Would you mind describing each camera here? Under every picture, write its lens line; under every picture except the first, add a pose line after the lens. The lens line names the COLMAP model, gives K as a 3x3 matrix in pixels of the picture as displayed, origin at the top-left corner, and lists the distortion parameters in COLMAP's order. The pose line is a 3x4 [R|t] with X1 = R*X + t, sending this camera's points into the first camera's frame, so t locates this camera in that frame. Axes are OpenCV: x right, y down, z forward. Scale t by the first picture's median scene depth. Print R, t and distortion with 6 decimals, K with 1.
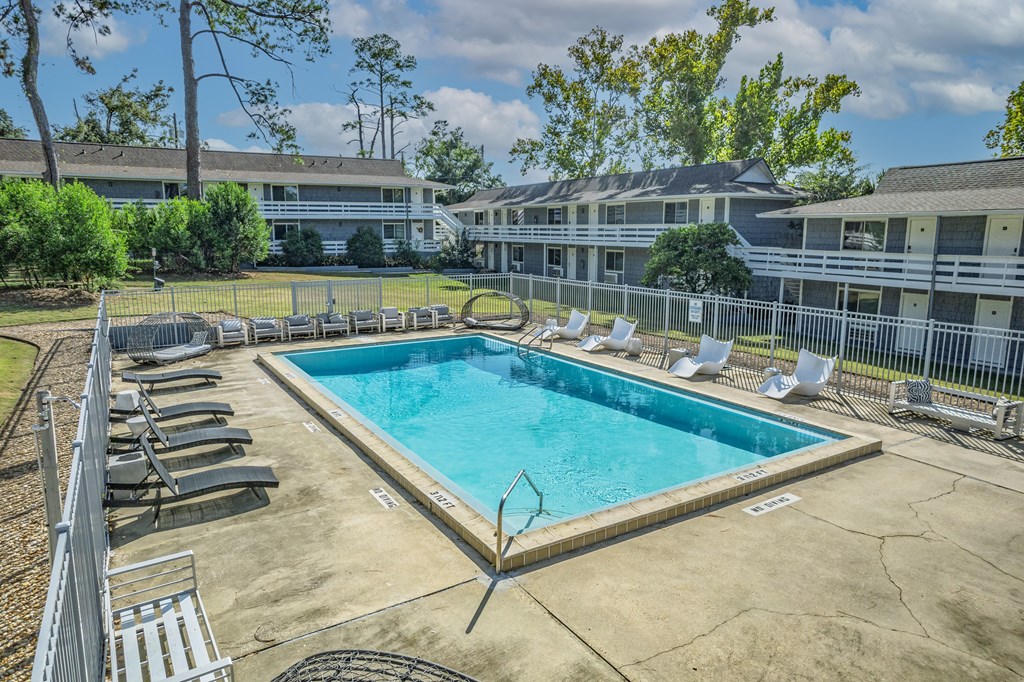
lens RADIAL K [[652.6, 0, 512.0], [0, 652.6, 341.0], [0, 0, 1]] dist [-0.065192, 0.073009]
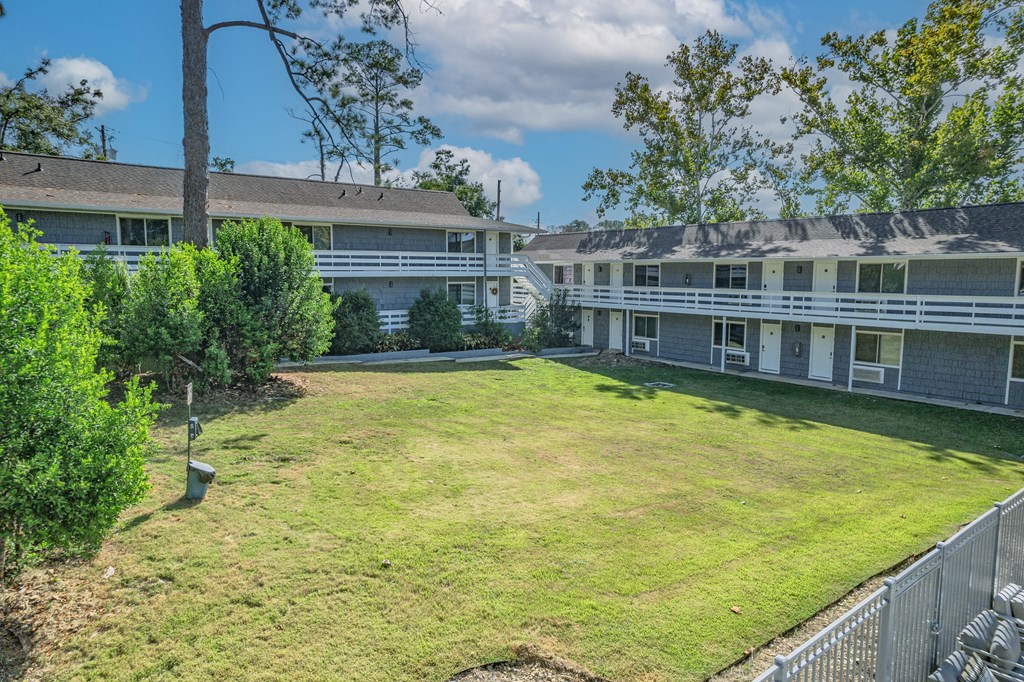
lens RADIAL K [[652.6, 0, 512.0], [0, 652.6, 341.0], [0, 0, 1]] dist [-0.065192, 0.073009]
pose [[0.991381, -0.010769, 0.130566, -0.256244], [0.019443, 0.997673, -0.065343, -0.085811], [-0.129558, 0.067318, 0.989284, 0.370494]]
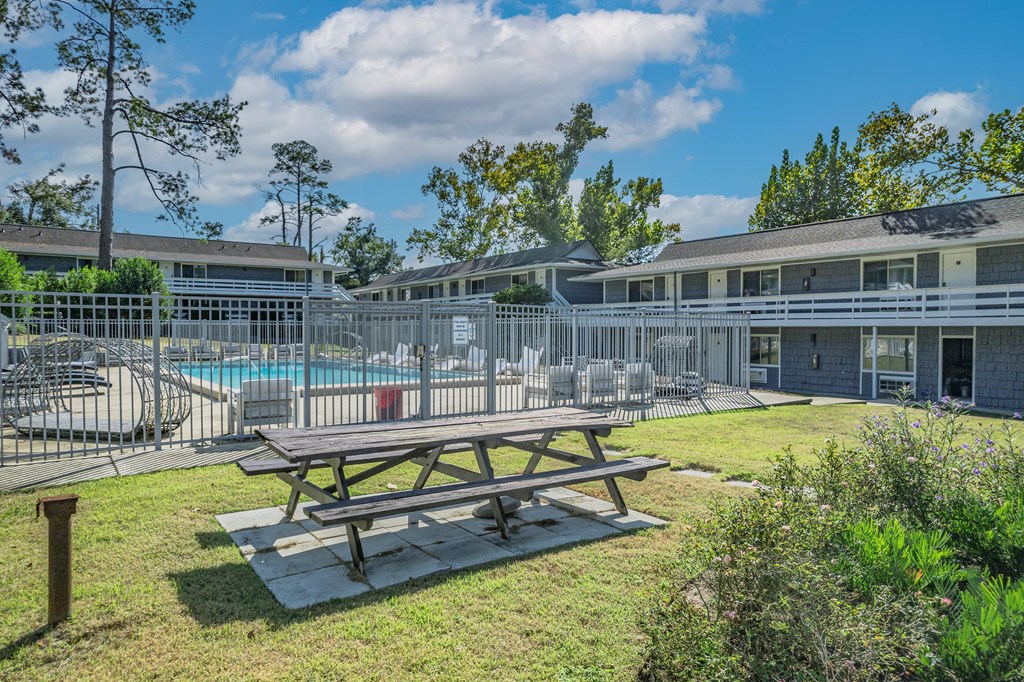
lens RADIAL K [[652.6, 0, 512.0], [0, 652.6, 341.0], [0, 0, 1]] dist [-0.065192, 0.073009]
pose [[0.995432, -0.001488, 0.095458, 0.096051], [0.016137, 0.988115, -0.152867, 0.074303], [-0.094096, 0.153709, 0.983626, -0.138656]]
